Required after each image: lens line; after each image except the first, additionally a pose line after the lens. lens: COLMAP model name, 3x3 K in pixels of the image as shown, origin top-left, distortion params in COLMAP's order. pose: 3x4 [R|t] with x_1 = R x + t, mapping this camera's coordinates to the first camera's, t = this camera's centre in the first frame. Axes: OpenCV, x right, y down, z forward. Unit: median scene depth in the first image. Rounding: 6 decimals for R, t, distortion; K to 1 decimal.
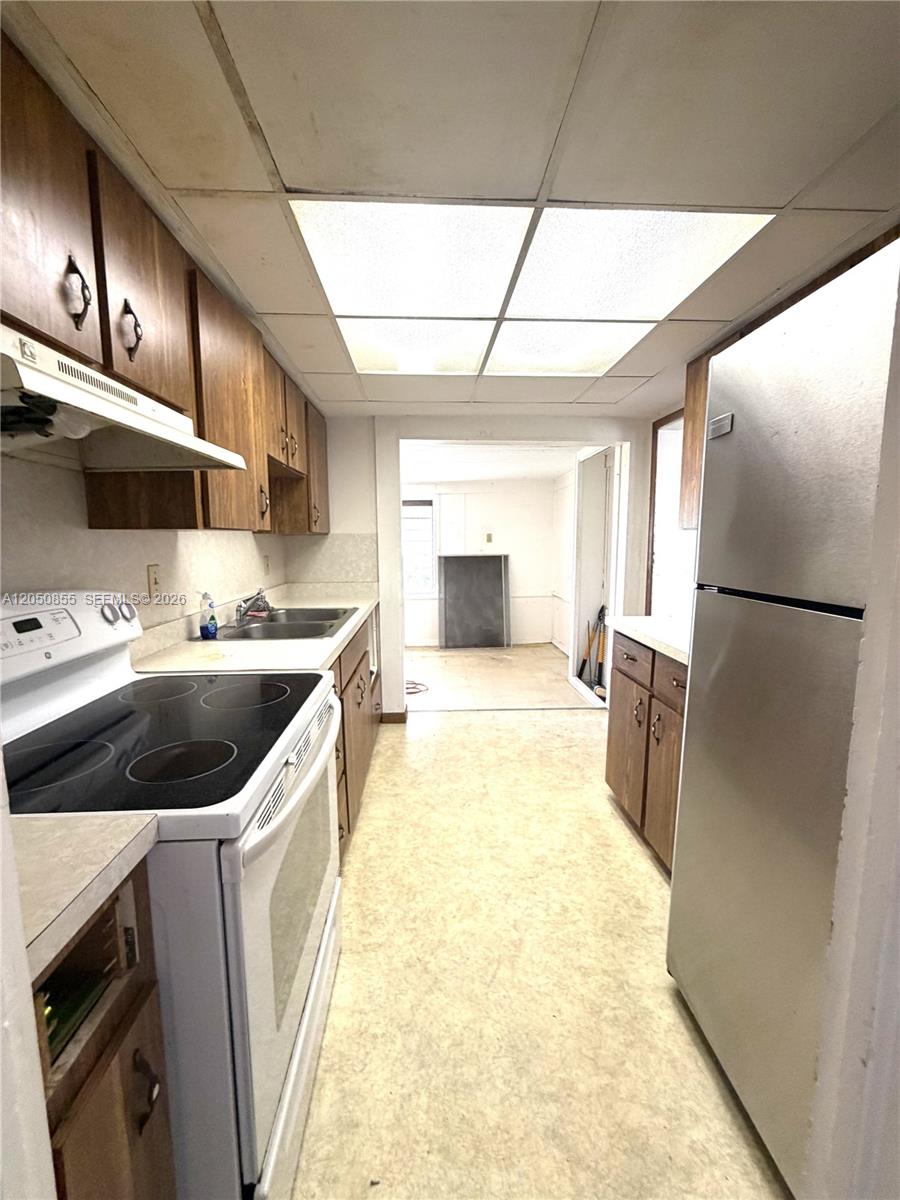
lens RADIAL K [[478.6, 0, 451.1], [0, 478.6, 596.8], [0, 0, 1]] dist [0.000040, -0.000137]
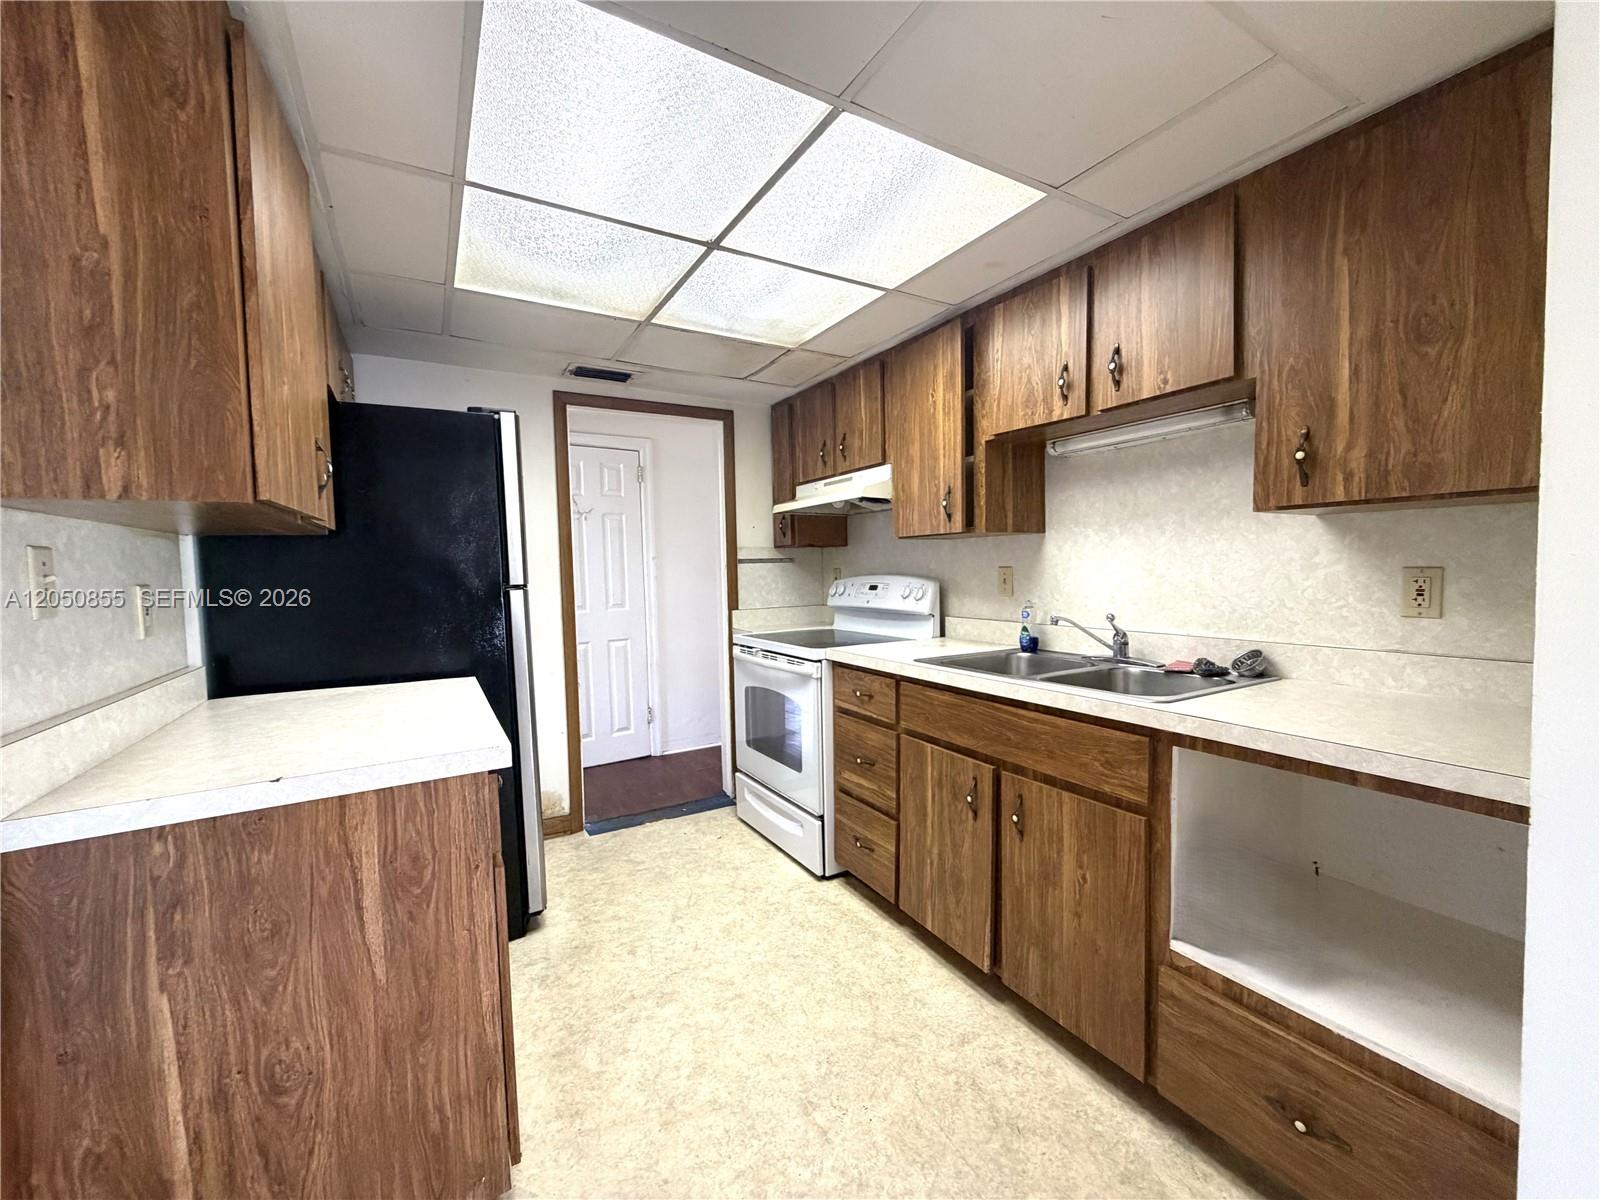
lens RADIAL K [[638.1, 0, 796.0], [0, 638.1, 598.8], [0, 0, 1]] dist [0.000040, -0.000137]
pose [[-0.891268, 0.043031, -0.451431, 0.504925], [-0.033601, 0.986485, 0.160372, -0.227266], [0.452231, 0.158103, -0.877776, 2.219832]]
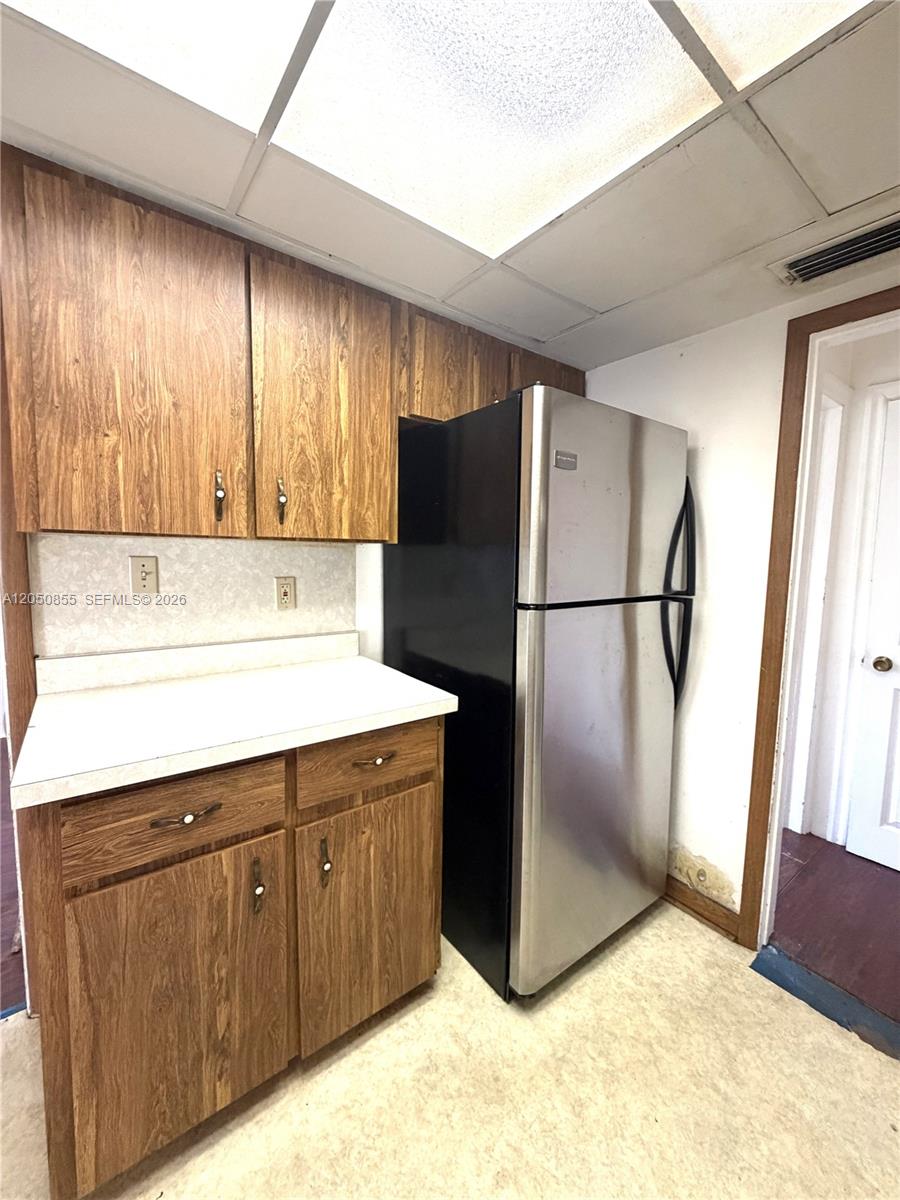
lens RADIAL K [[478.6, 0, 451.1], [0, 478.6, 596.8], [0, 0, 1]] dist [0.000040, -0.000137]
pose [[-0.565296, -0.087266, 0.820259, -0.162422], [0.078373, 0.984208, 0.158720, -0.171359], [-0.821157, 0.154010, -0.549529, 1.341146]]
